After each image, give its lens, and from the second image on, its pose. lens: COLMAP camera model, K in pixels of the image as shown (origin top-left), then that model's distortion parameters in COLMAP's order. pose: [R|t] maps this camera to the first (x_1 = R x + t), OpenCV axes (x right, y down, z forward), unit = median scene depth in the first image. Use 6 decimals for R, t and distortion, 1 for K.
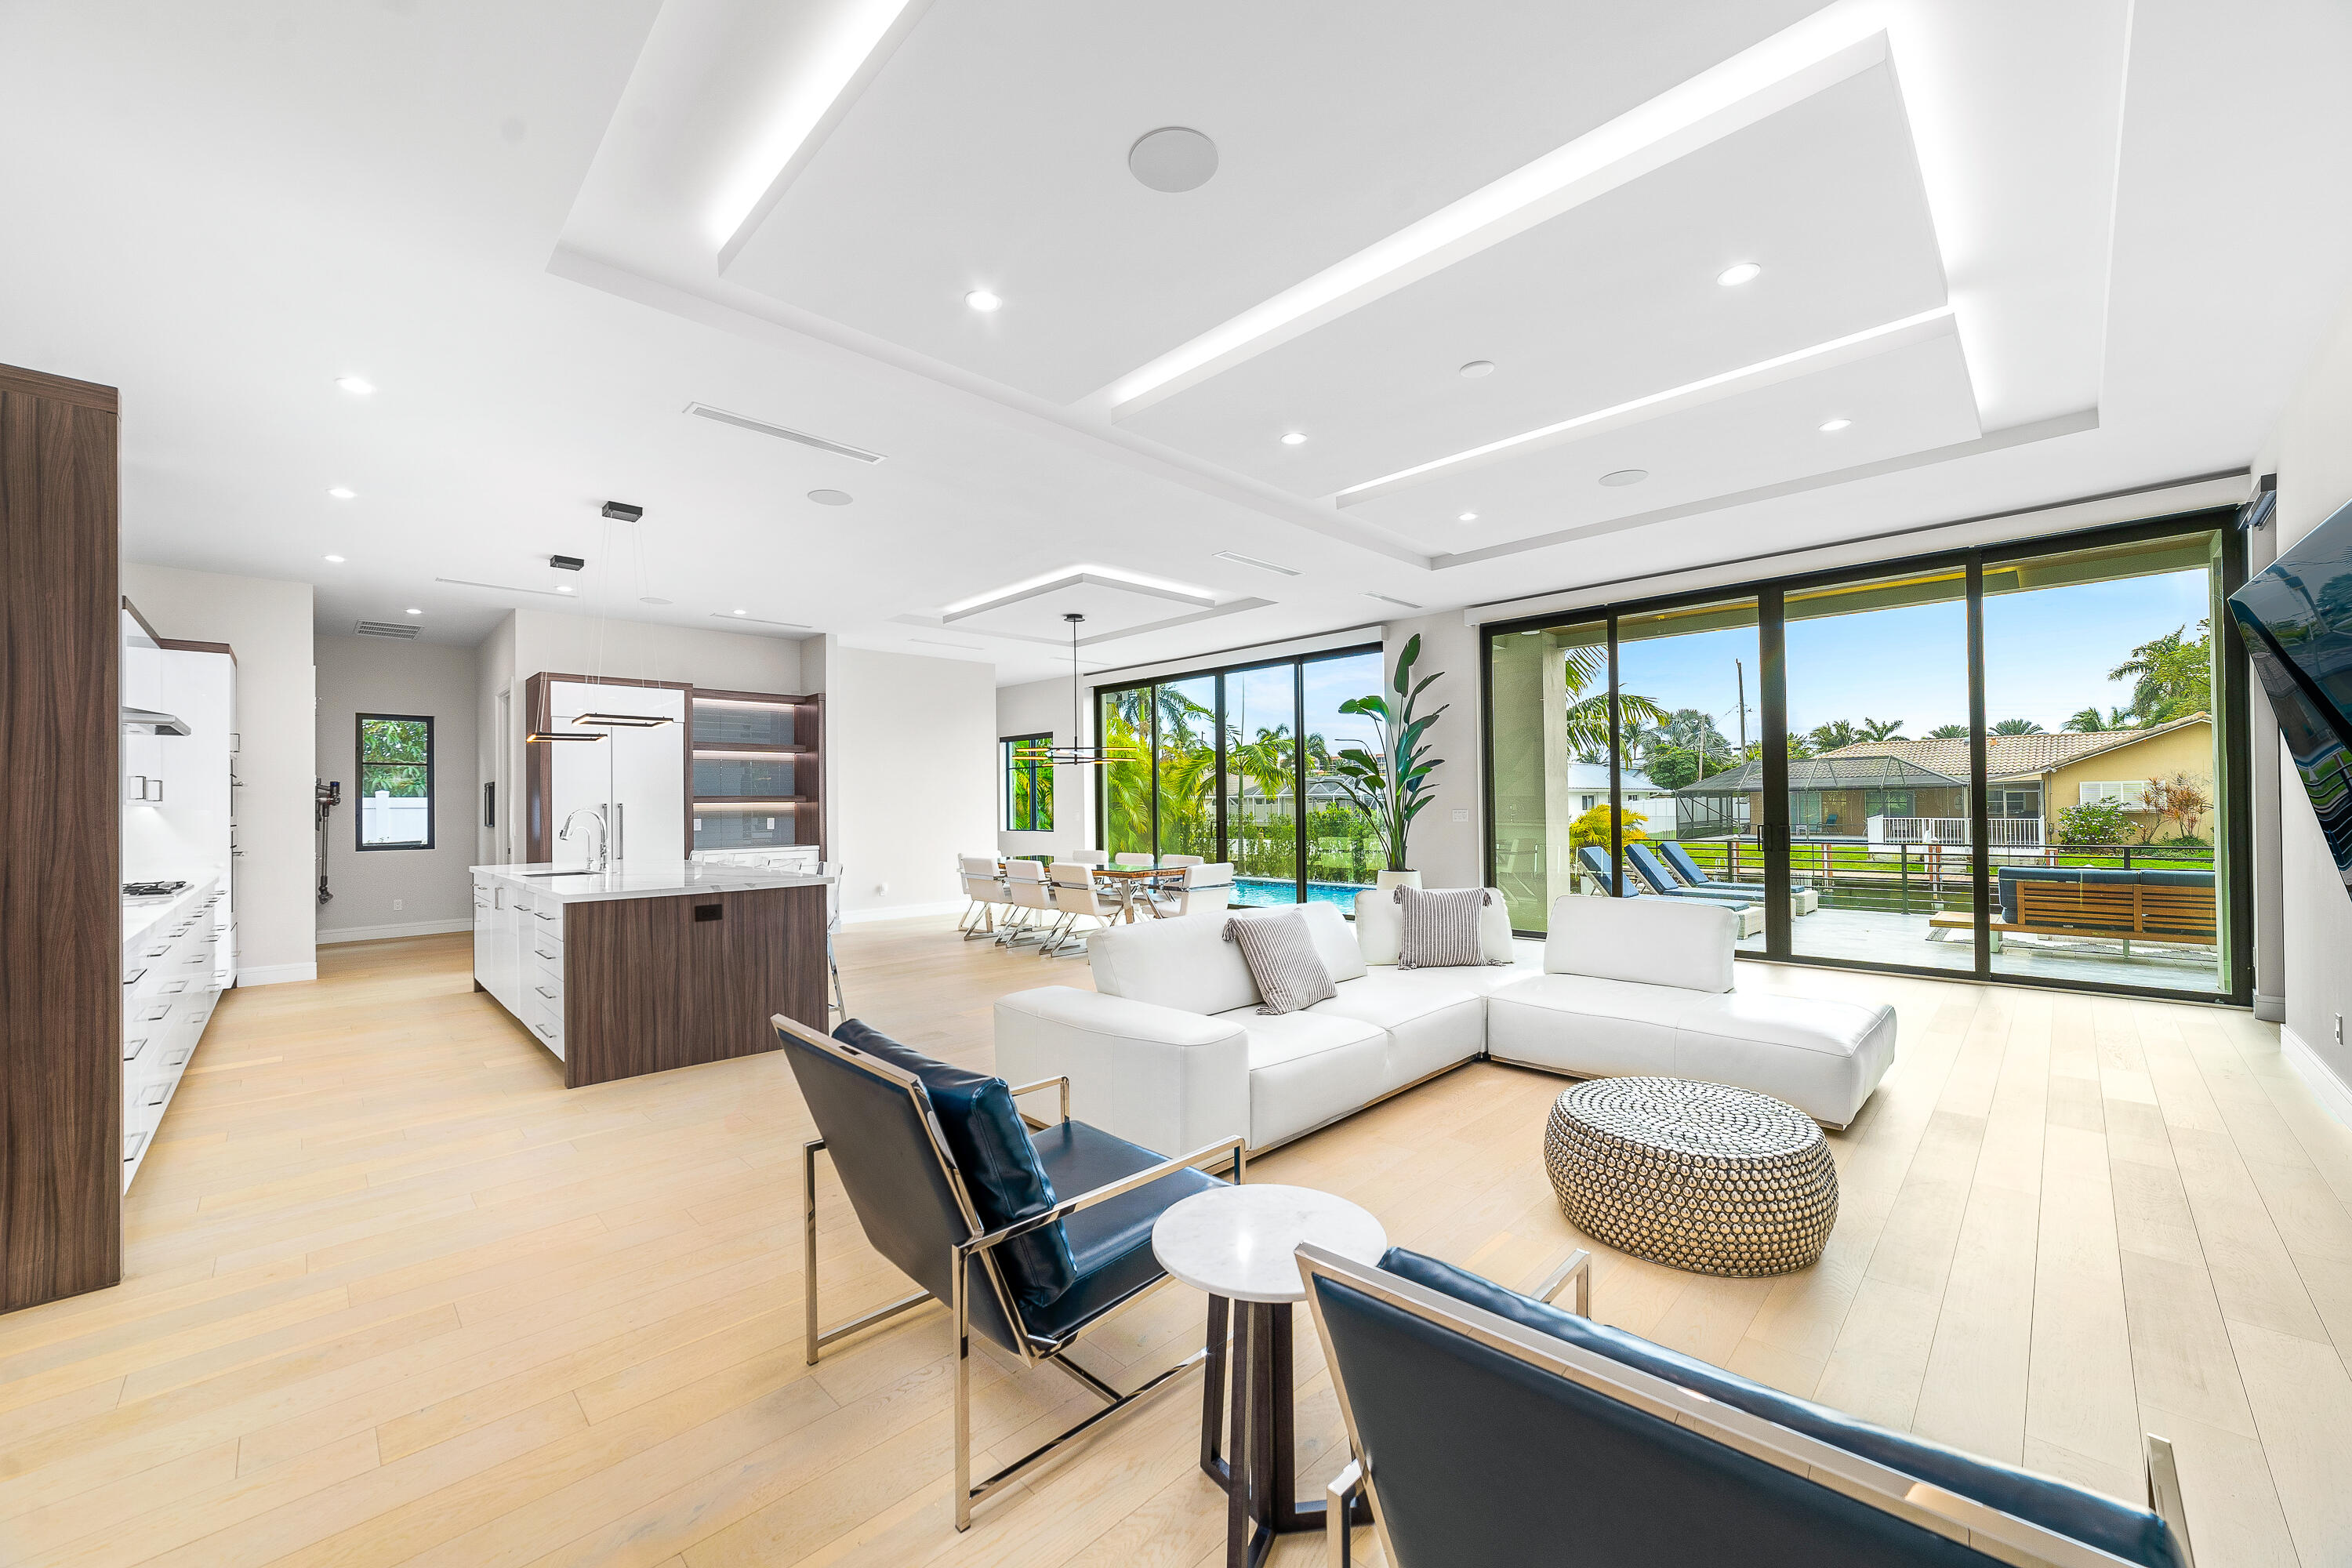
lens RADIAL K [[895.1, 0, 1170.8], [0, 895.1, 791.7], [0, 0, 1]] dist [-0.017305, 0.009466]
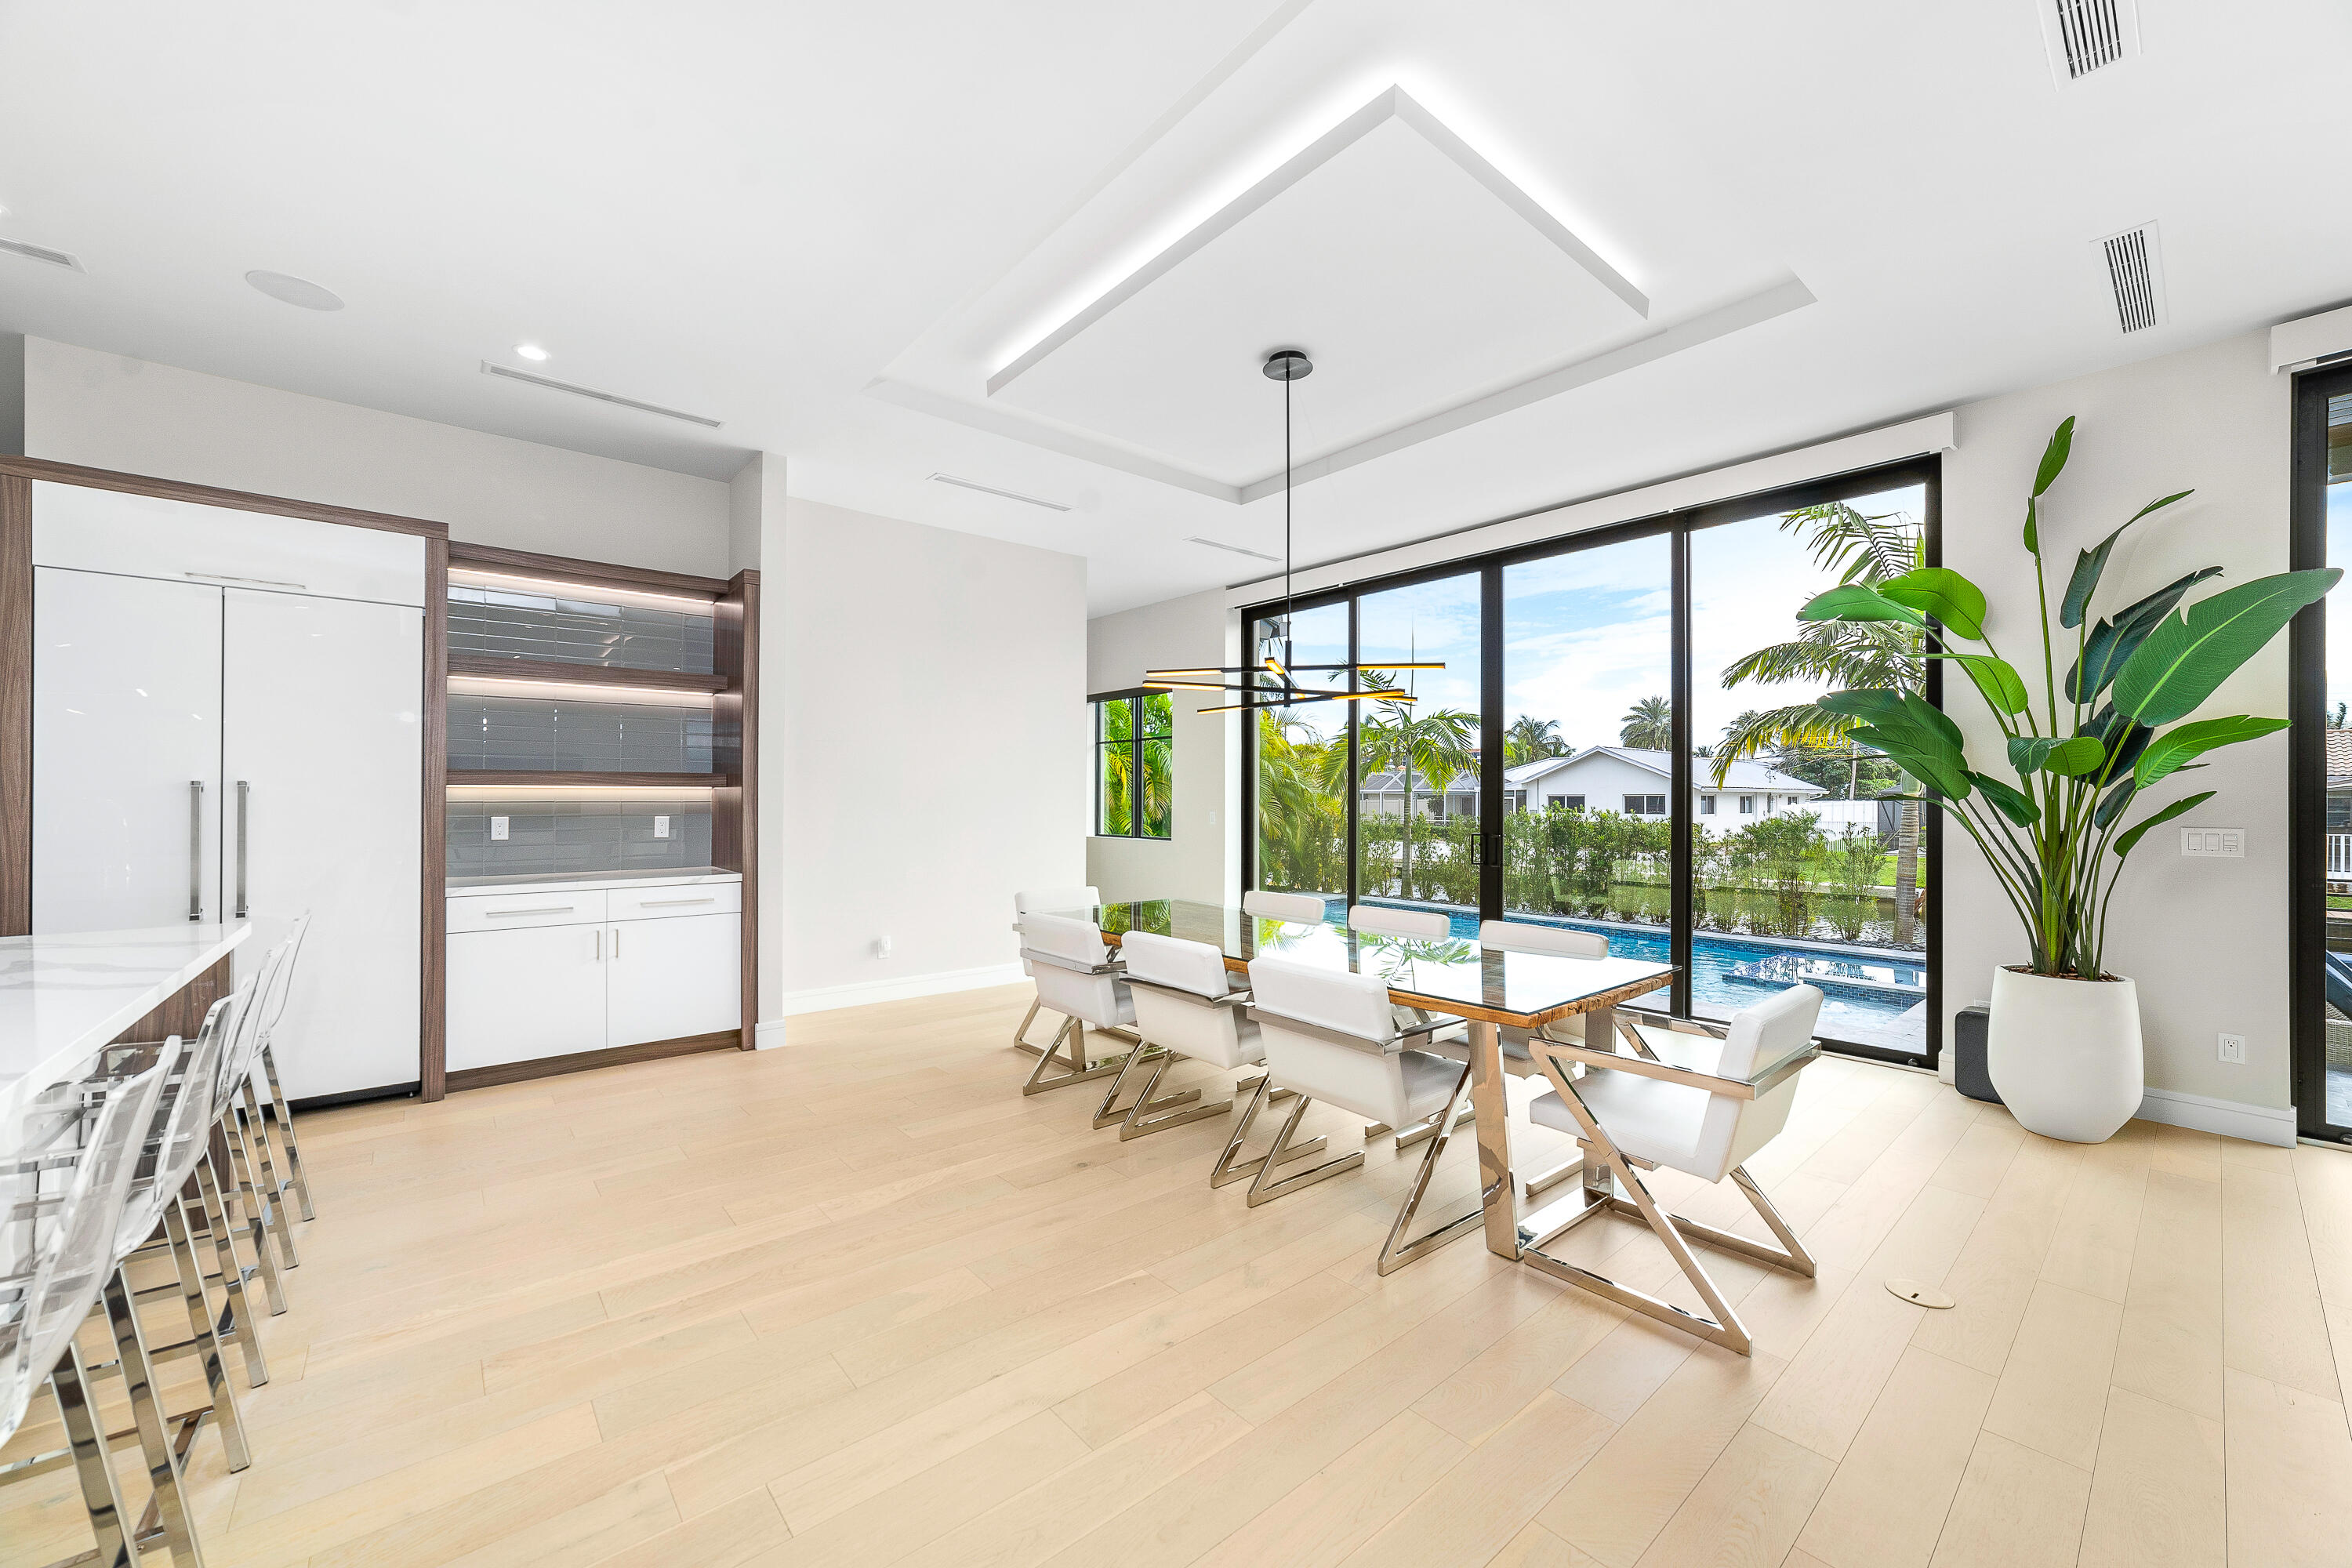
lens RADIAL K [[888.8, 0, 1181.2], [0, 888.8, 793.2], [0, 0, 1]] dist [-0.018912, 0.006853]
pose [[0.997712, 0.015358, -0.065834, -0.116528], [-0.014773, 0.999847, 0.009362, 0.006944], [0.065968, -0.008368, 0.997787, 0.524914]]
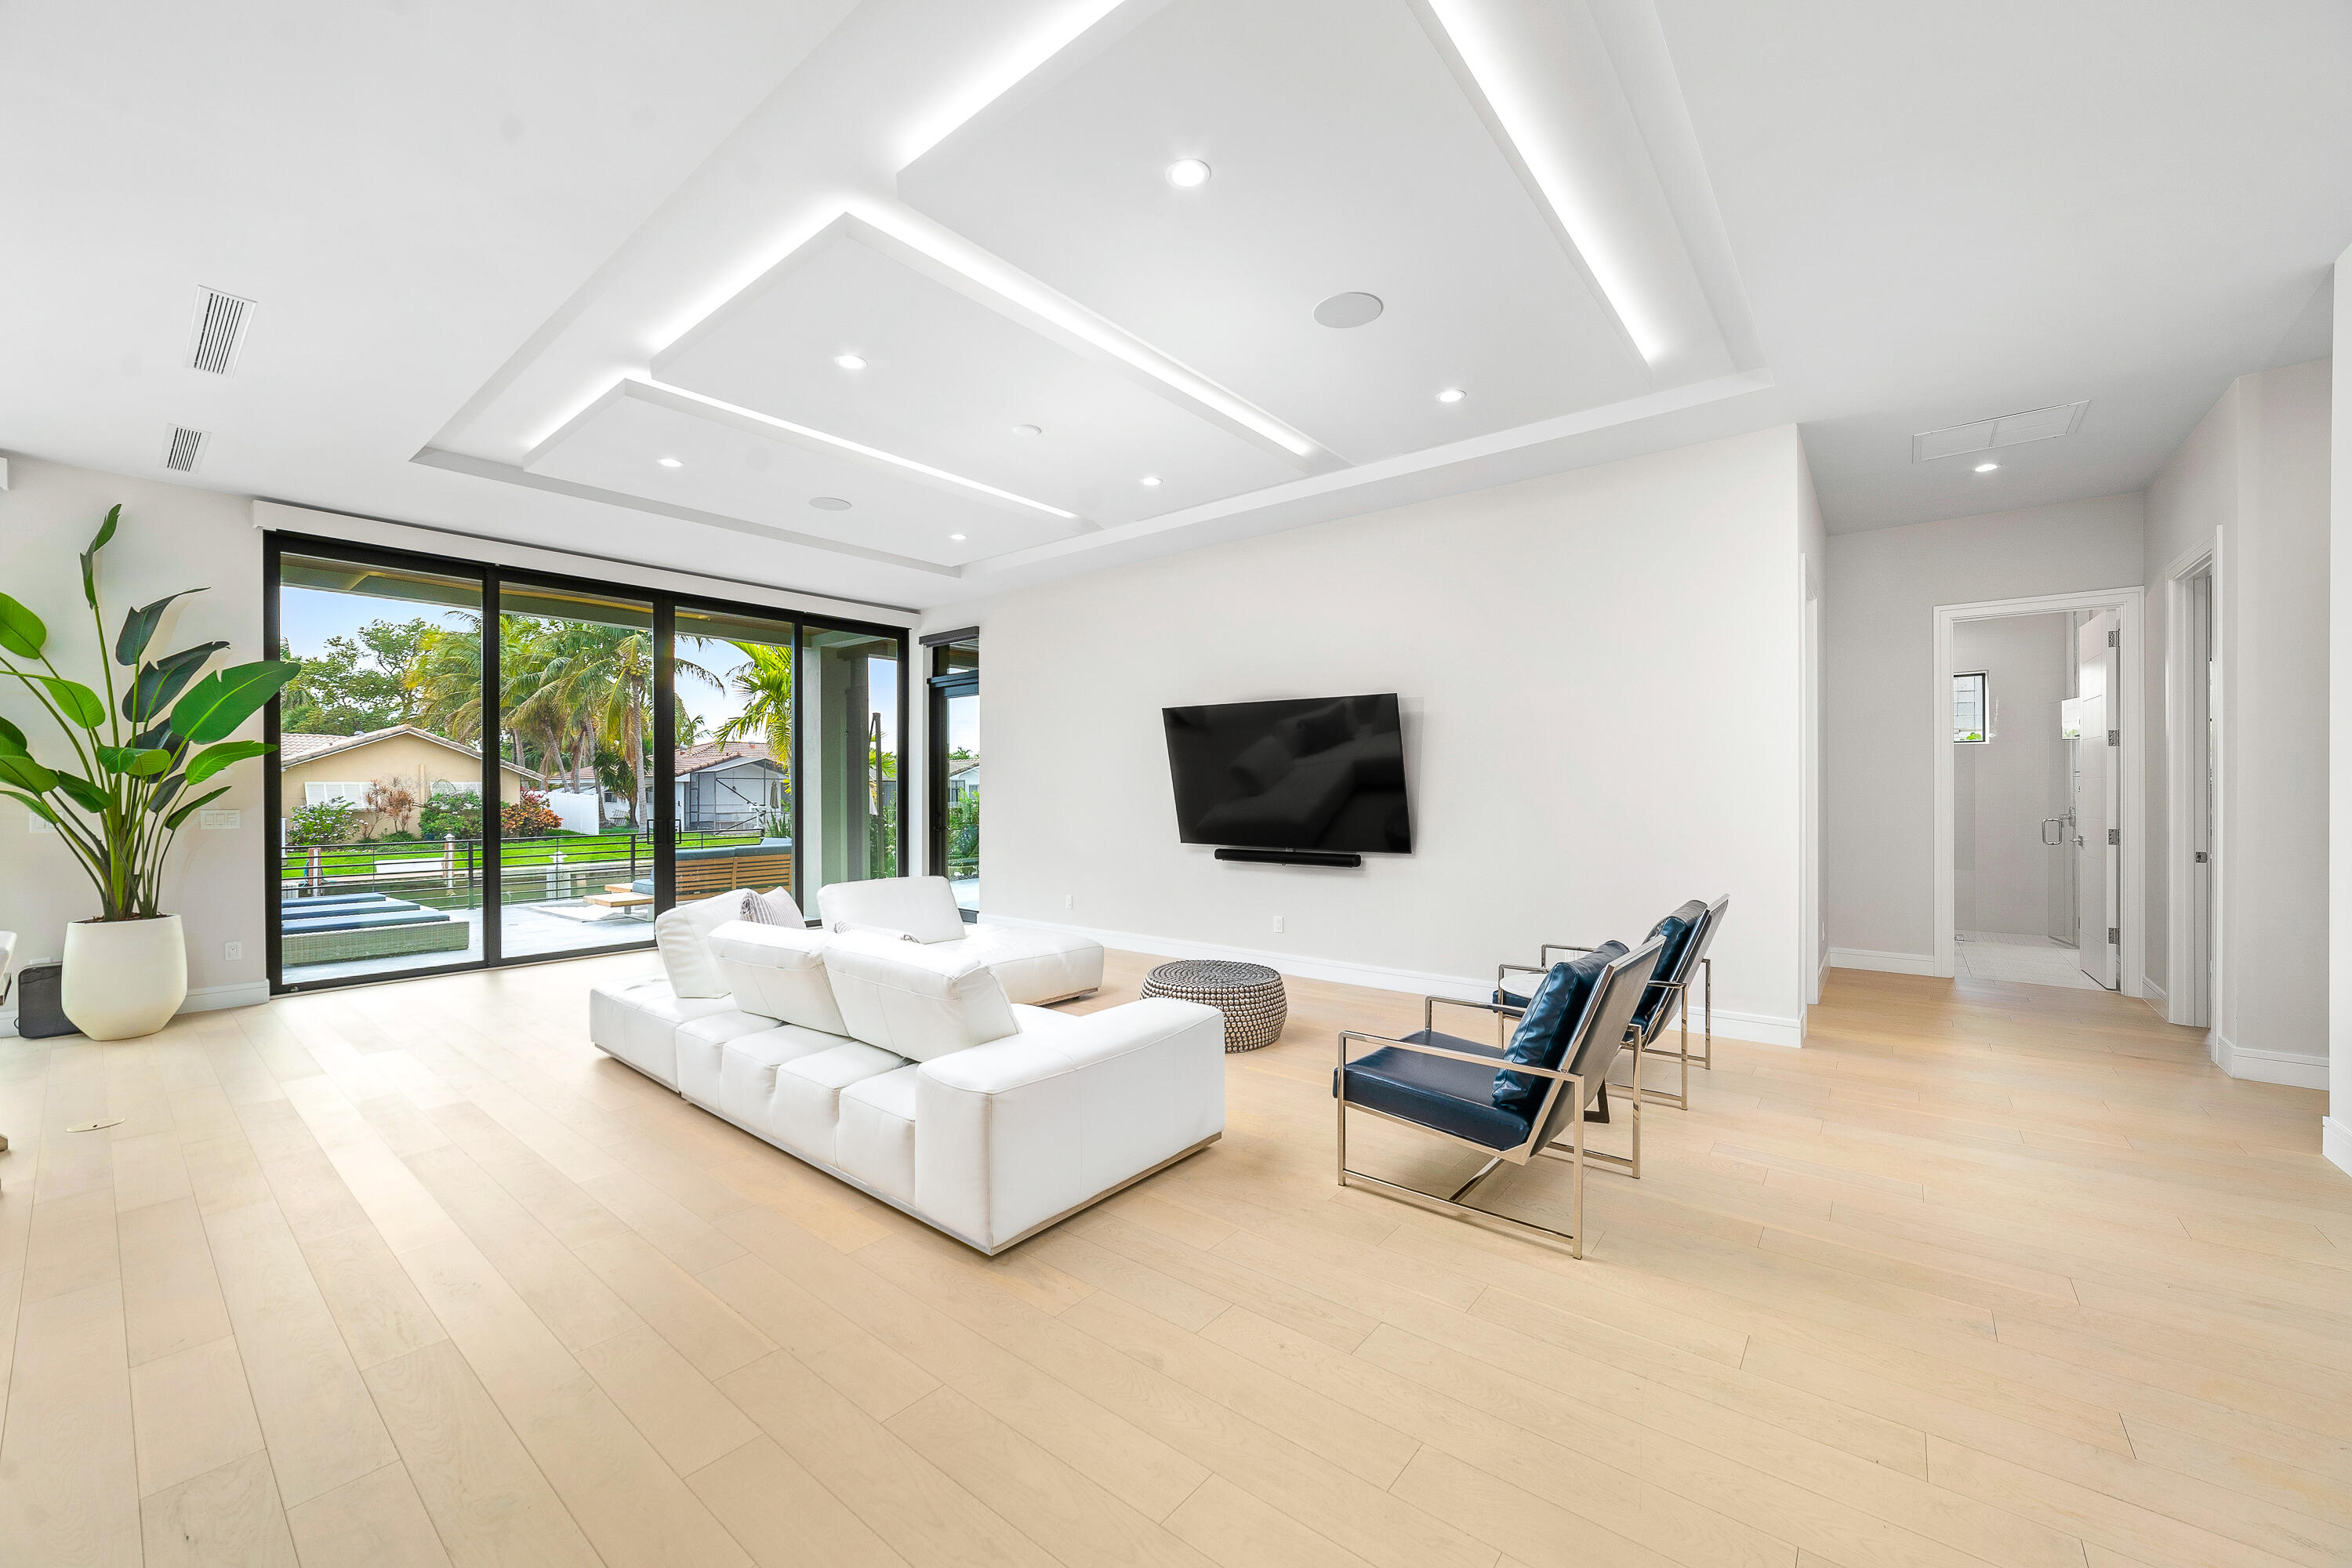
lens RADIAL K [[895.1, 0, 1170.8], [0, 895.1, 791.7], [0, 0, 1]] dist [-0.017305, 0.009466]
pose [[-0.116523, 0.007713, 0.993158, -0.353300], [-0.005851, 0.999947, -0.008453, 0.008272], [-0.993171, -0.006796, -0.116472, 0.377699]]
